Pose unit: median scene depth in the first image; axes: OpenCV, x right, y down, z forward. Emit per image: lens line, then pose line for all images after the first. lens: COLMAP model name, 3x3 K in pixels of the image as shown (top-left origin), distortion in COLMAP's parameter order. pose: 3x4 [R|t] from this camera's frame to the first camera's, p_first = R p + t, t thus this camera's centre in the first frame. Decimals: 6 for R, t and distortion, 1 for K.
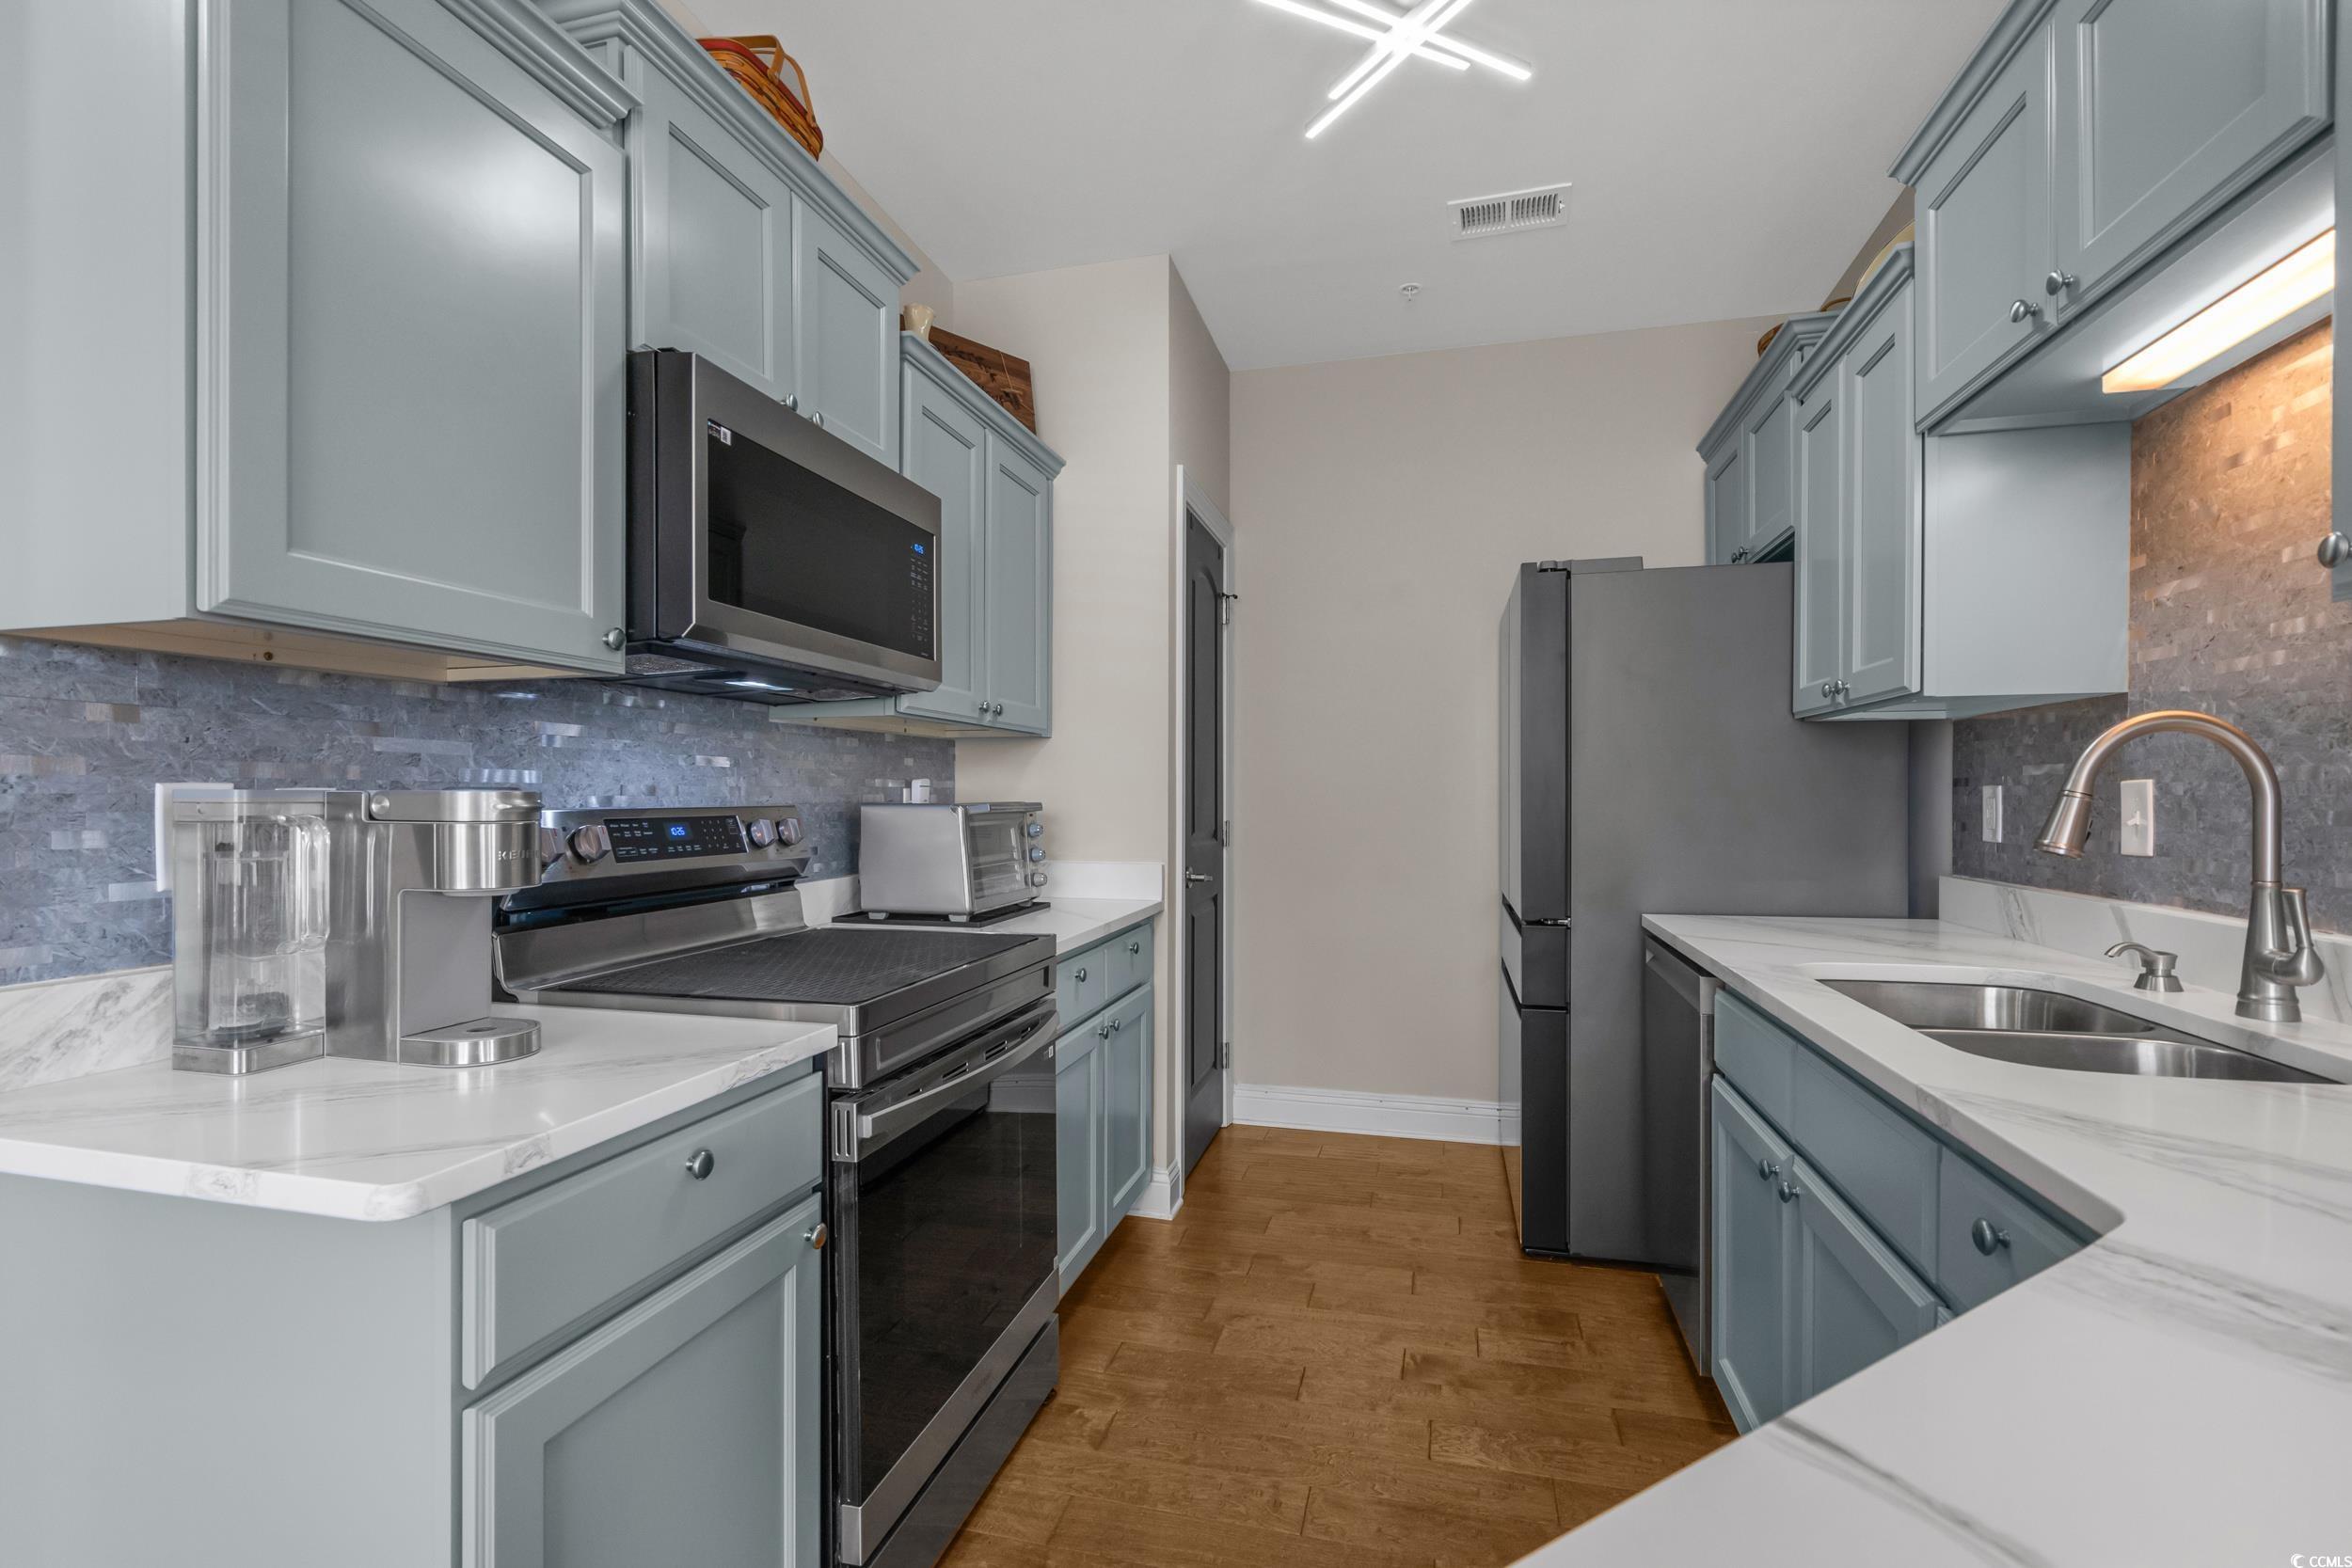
lens RADIAL K [[1071.1, 0, 1172.7], [0, 1071.1, 815.7], [0, 0, 1]] dist [-0.003852, -0.000119]
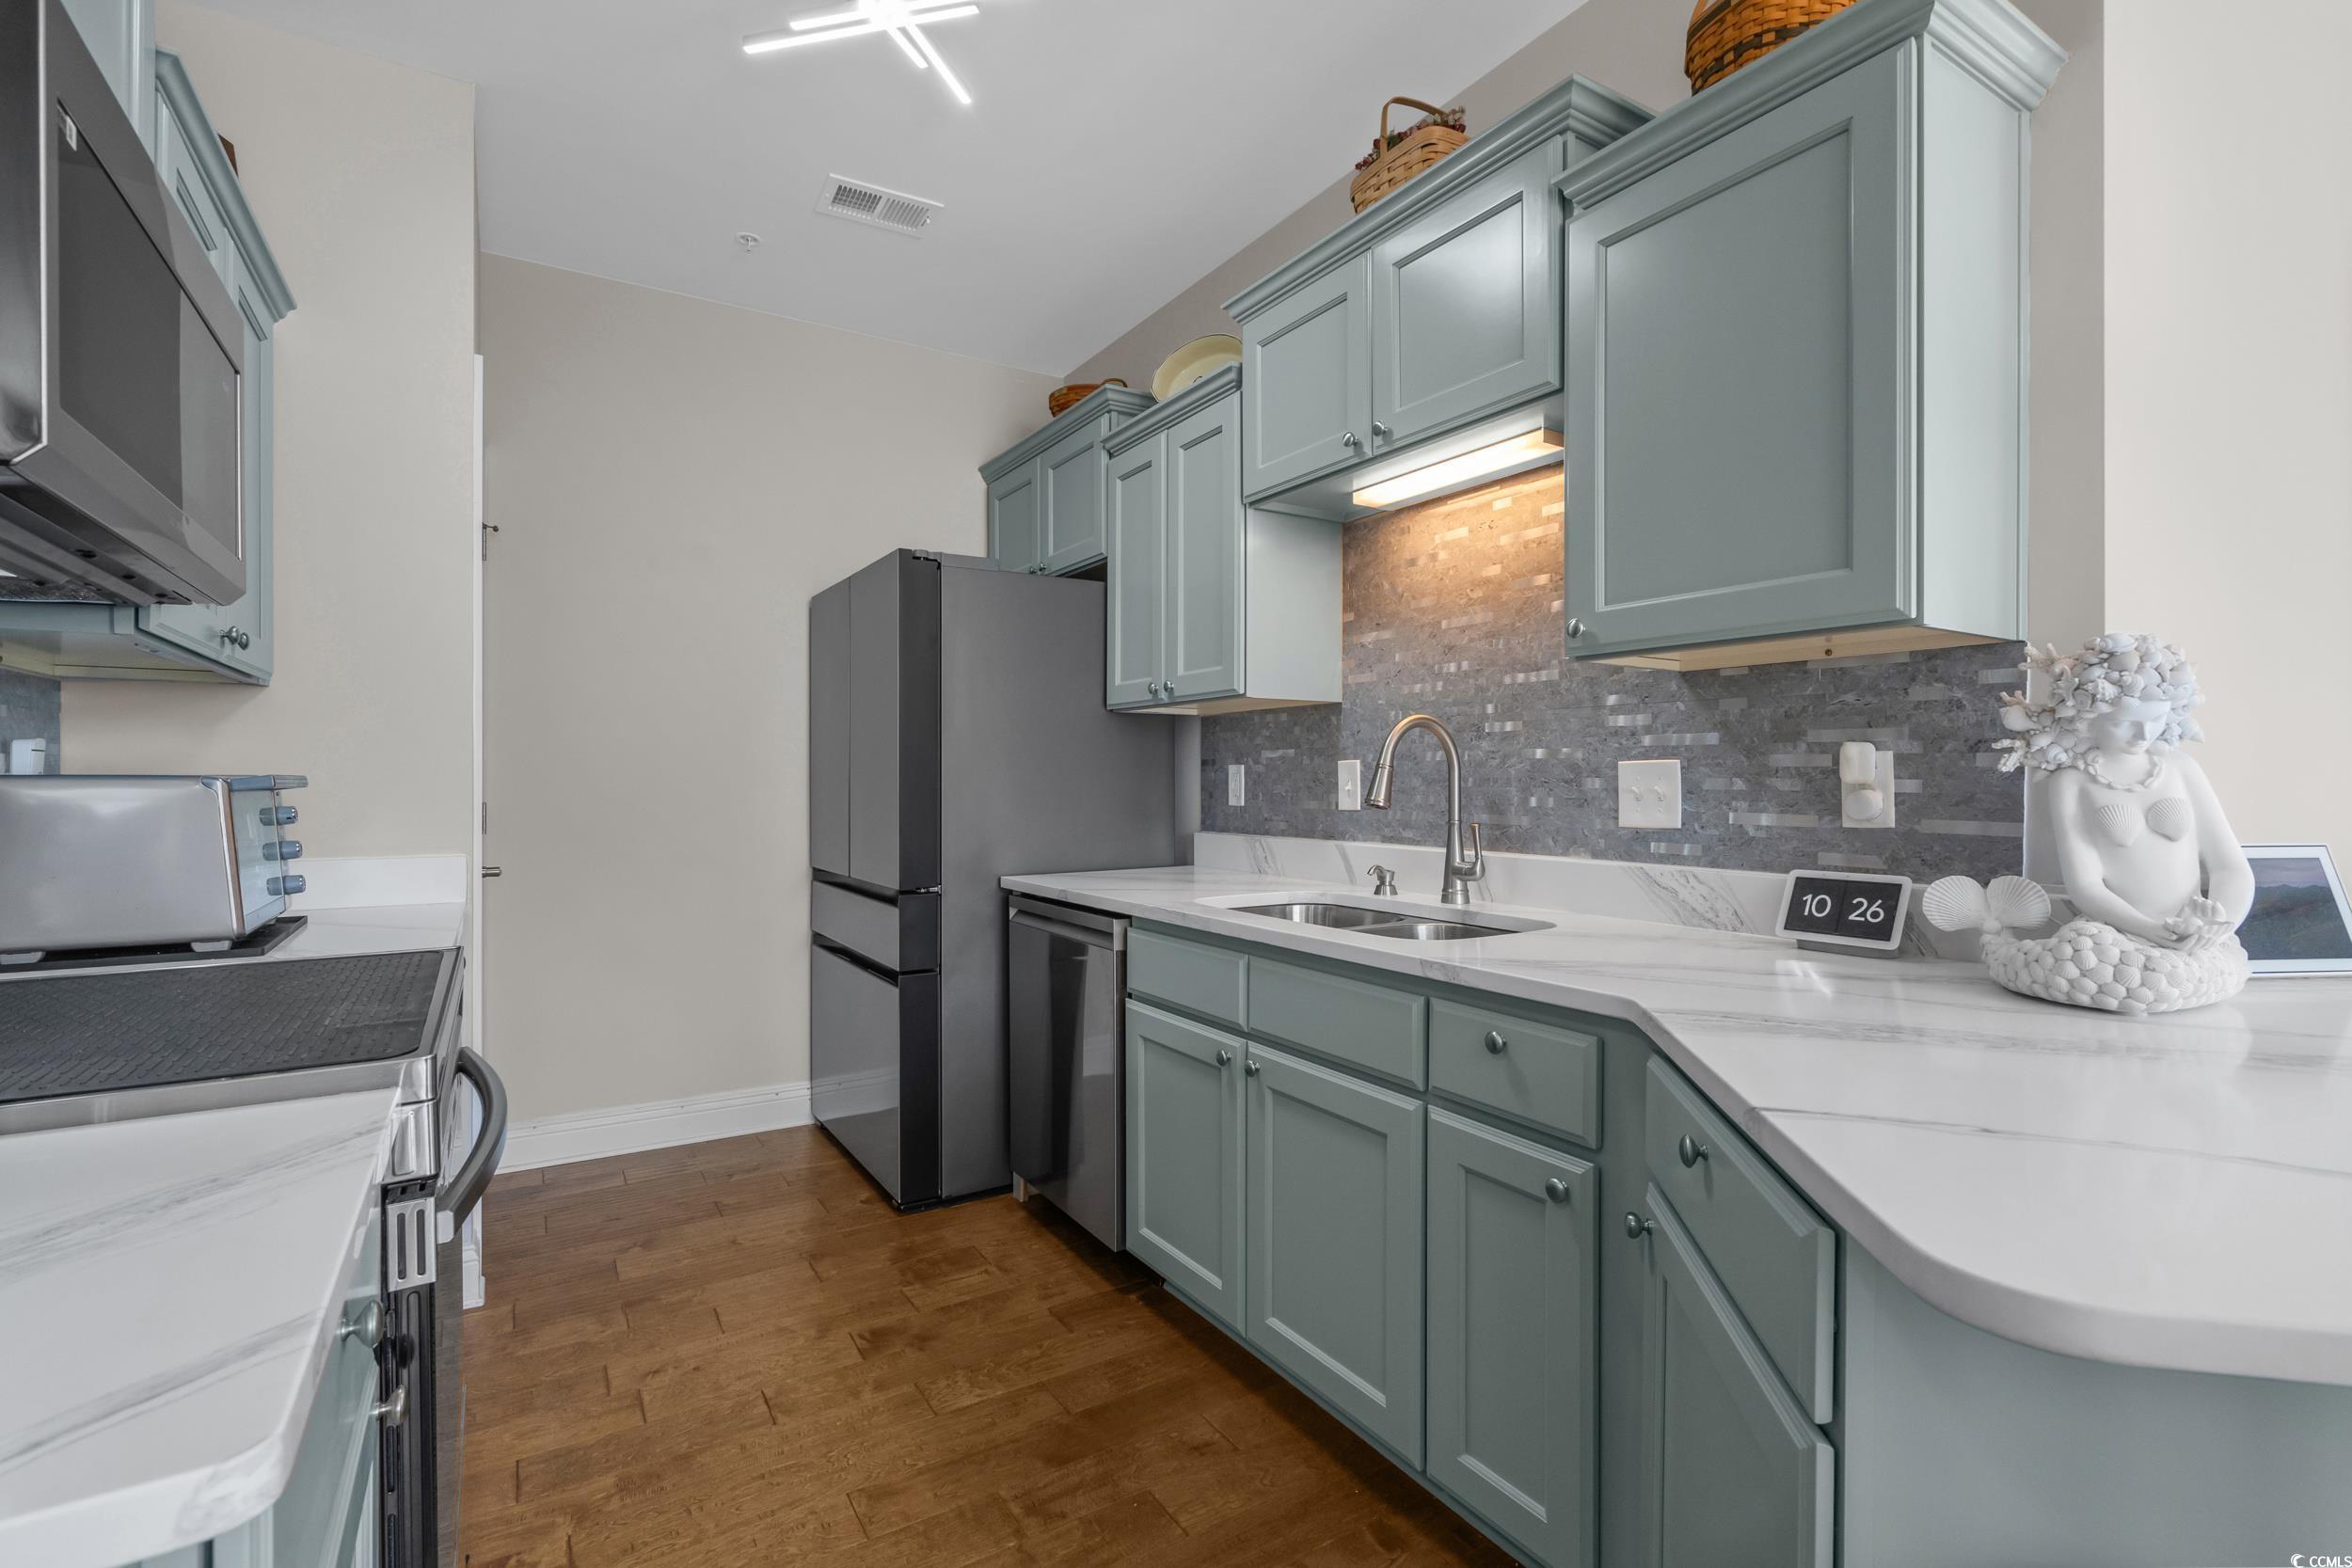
lens RADIAL K [[1064.0, 0, 1181.0], [0, 1064.0, 792.8], [0, 0, 1]] dist [0.000044, 0.001397]
pose [[0.685903, -0.007840, 0.727650, -0.345942], [0.013500, 0.999907, -0.001952, 0.011883], [-0.727567, 0.011162, 0.685945, 0.128488]]
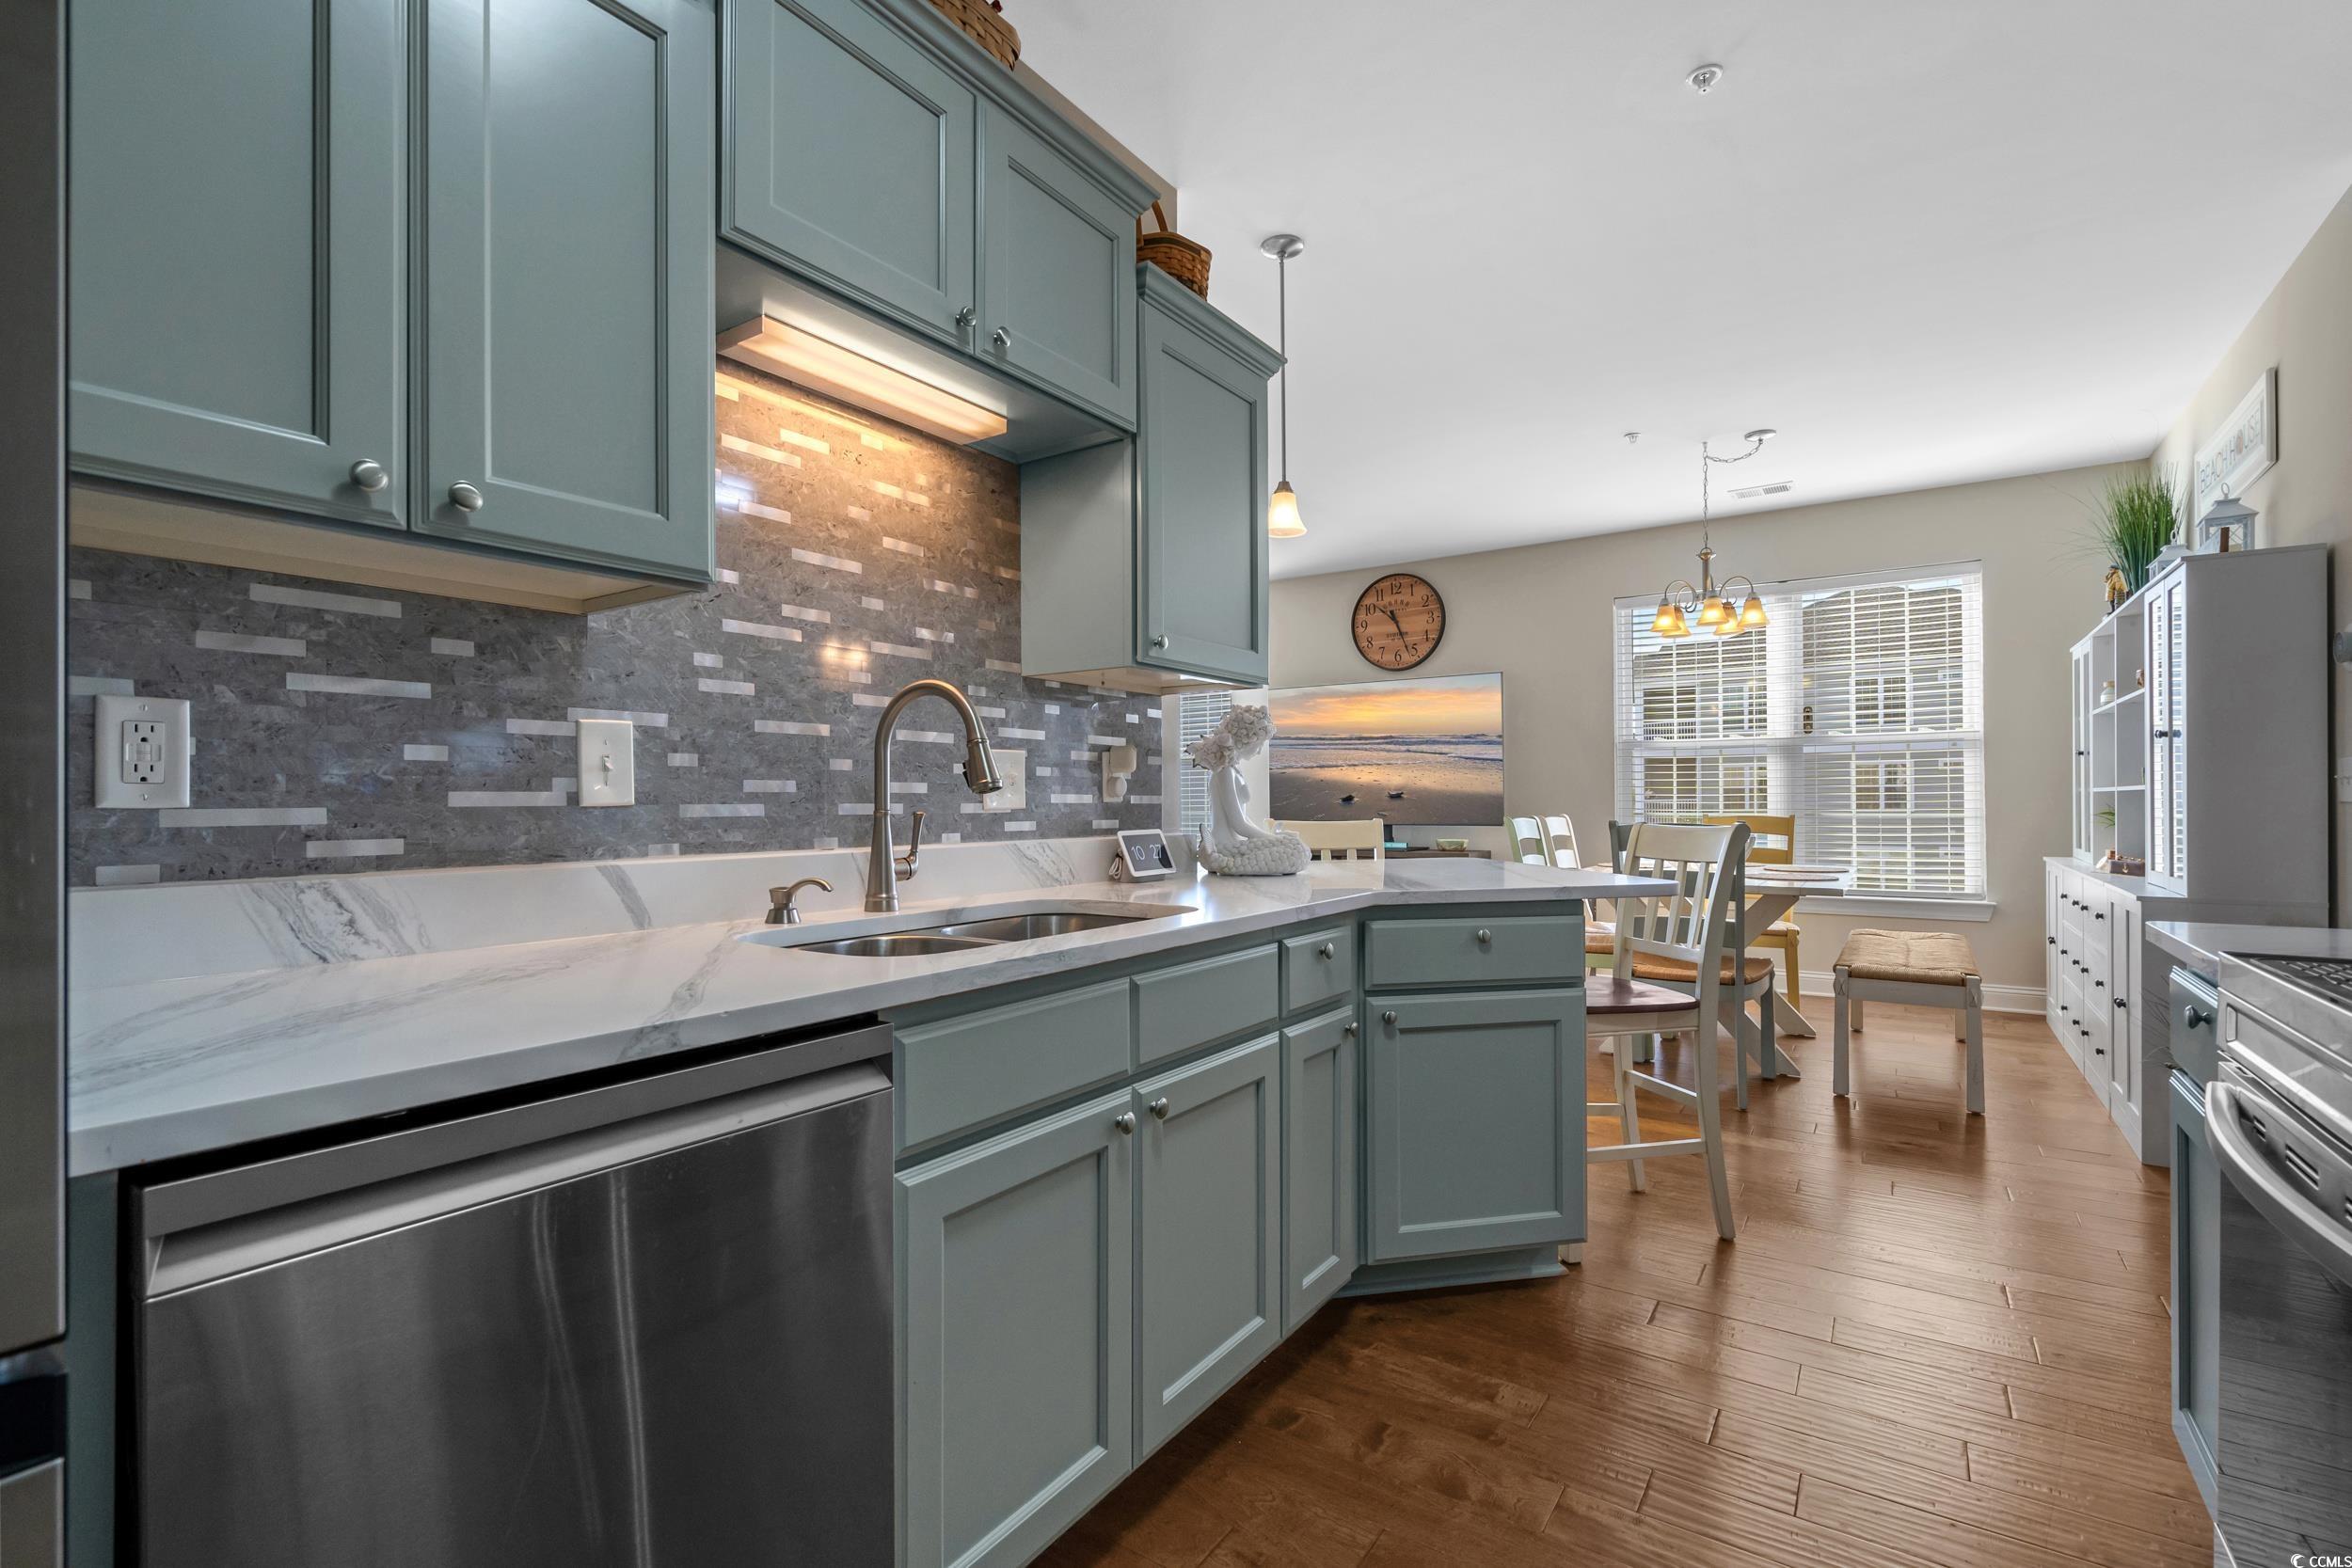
lens RADIAL K [[1072.5, 0, 1169.2], [0, 1072.5, 810.7], [0, 0, 1]] dist [-0.003625, -0.000767]
pose [[-0.940392, 0.002184, 0.340087, 0.161481], [0.012086, 0.999562, 0.027001, 0.021624], [-0.339879, 0.029502, -0.940006, 1.590752]]
